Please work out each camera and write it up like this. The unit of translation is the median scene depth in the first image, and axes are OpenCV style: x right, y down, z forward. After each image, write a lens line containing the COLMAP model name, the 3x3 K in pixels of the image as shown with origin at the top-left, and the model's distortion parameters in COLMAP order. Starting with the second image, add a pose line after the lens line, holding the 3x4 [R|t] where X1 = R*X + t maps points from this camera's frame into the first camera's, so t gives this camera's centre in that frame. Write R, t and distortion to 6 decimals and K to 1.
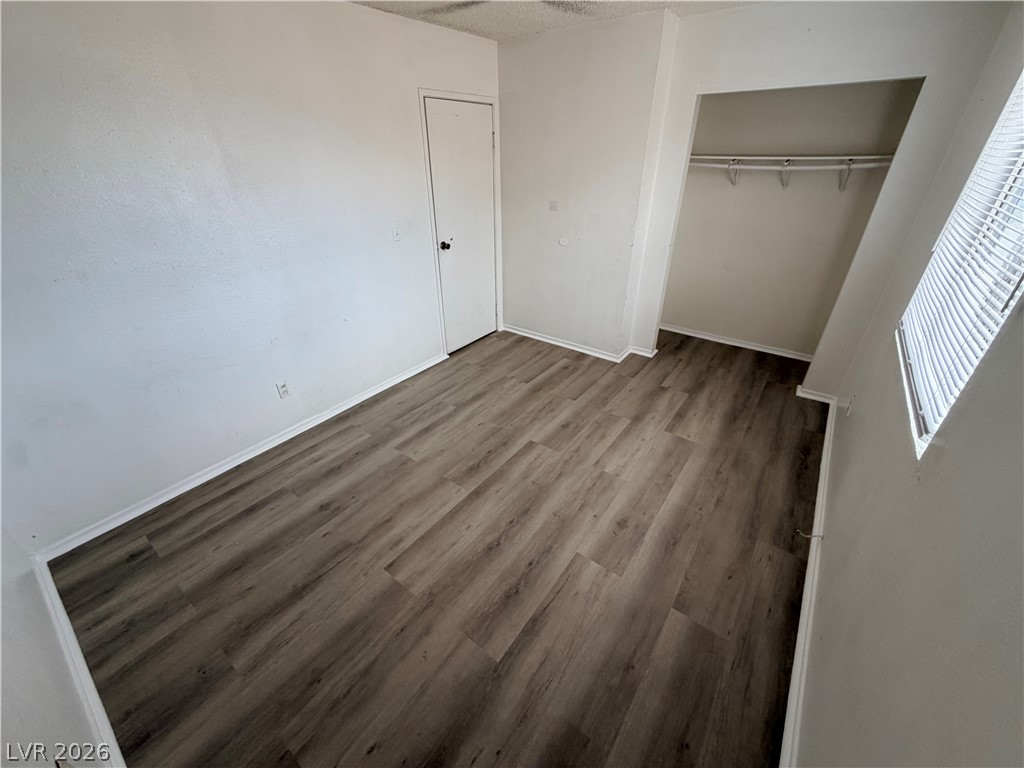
lens RADIAL K [[408.9, 0, 512.0], [0, 408.9, 384.0], [0, 0, 1]] dist [-0.000050, 0.000092]
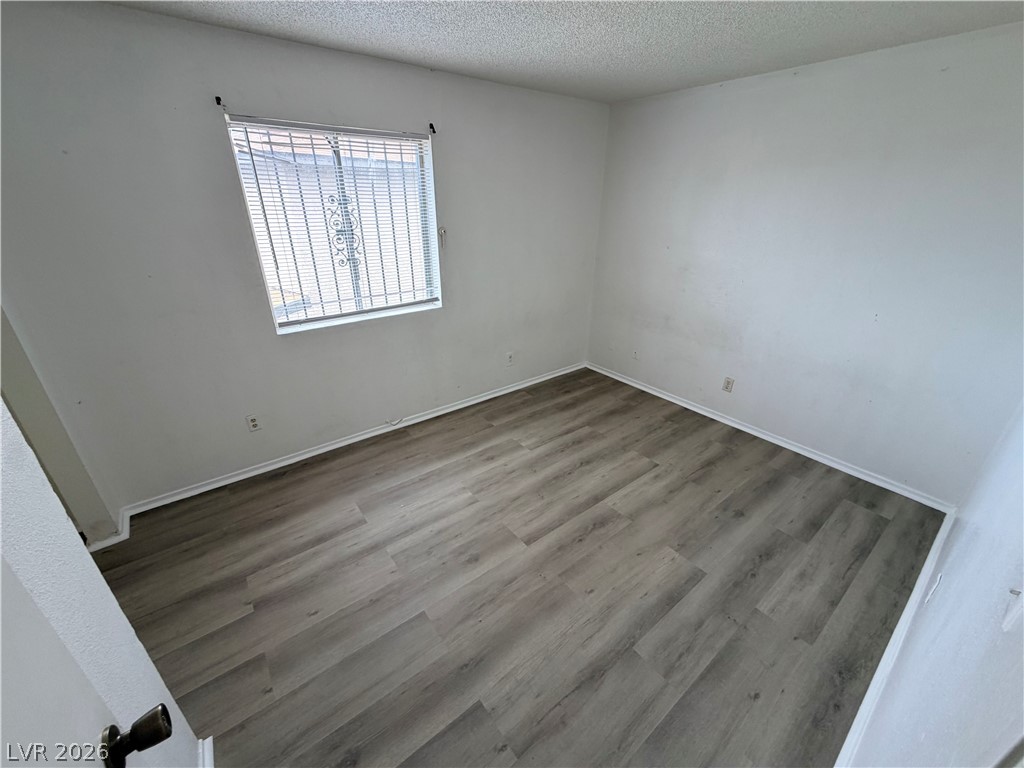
lens RADIAL K [[408.9, 0, 512.0], [0, 408.9, 384.0], [0, 0, 1]] dist [-0.000050, 0.000092]
pose [[-0.964175, -0.106034, 0.243154, -0.097437], [0.134089, 0.596091, 0.791641, -0.785195], [-0.228883, 0.795885, -0.560518, 1.371399]]
